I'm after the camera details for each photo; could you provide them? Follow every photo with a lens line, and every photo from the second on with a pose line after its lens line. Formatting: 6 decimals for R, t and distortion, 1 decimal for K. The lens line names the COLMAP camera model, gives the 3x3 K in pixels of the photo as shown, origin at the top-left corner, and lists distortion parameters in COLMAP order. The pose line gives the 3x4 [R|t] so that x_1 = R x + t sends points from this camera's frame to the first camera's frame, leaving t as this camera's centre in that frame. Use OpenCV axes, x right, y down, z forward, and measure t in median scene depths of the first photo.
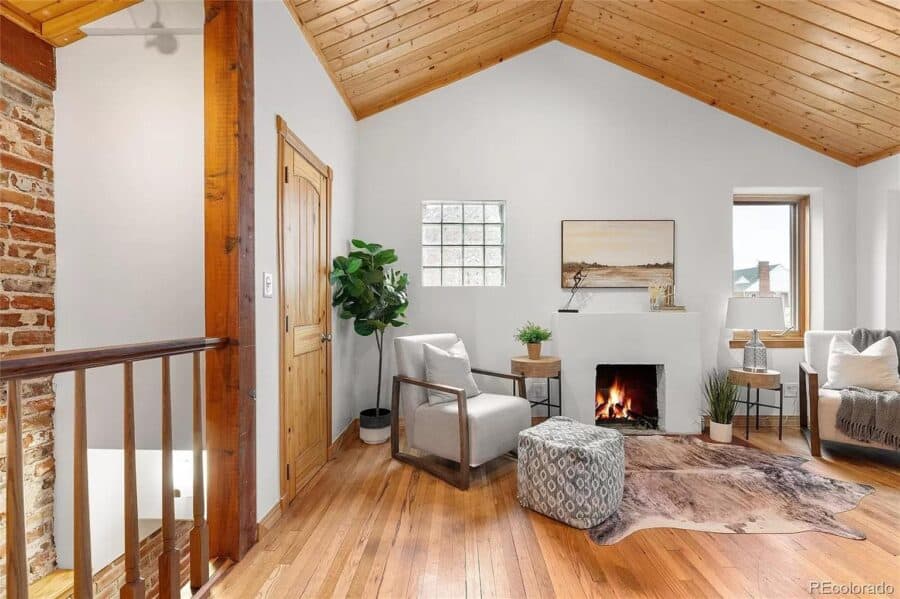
lens RADIAL K [[406.9, 0, 472.3], [0, 406.9, 307.2], [0, 0, 1]] dist [0.005370, 0.000070]
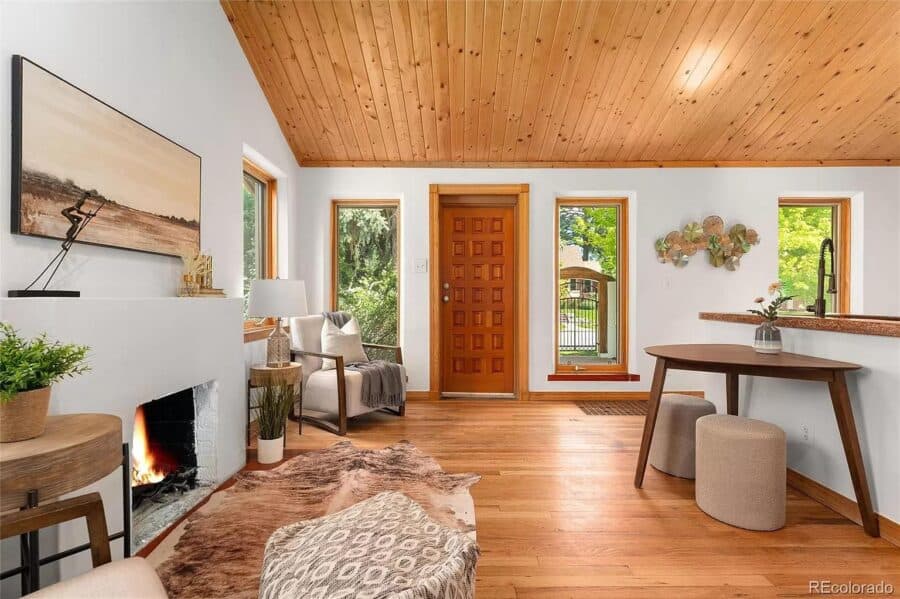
lens RADIAL K [[406.9, 0, 451.7], [0, 406.9, 298.6], [0, 0, 1]] dist [0.005370, 0.000070]
pose [[0.005405, -0.001172, 0.999985, -0.191561], [-0.001280, 0.999998, 0.001179, 0.014844], [-0.999985, -0.001287, 0.005404, 0.713415]]
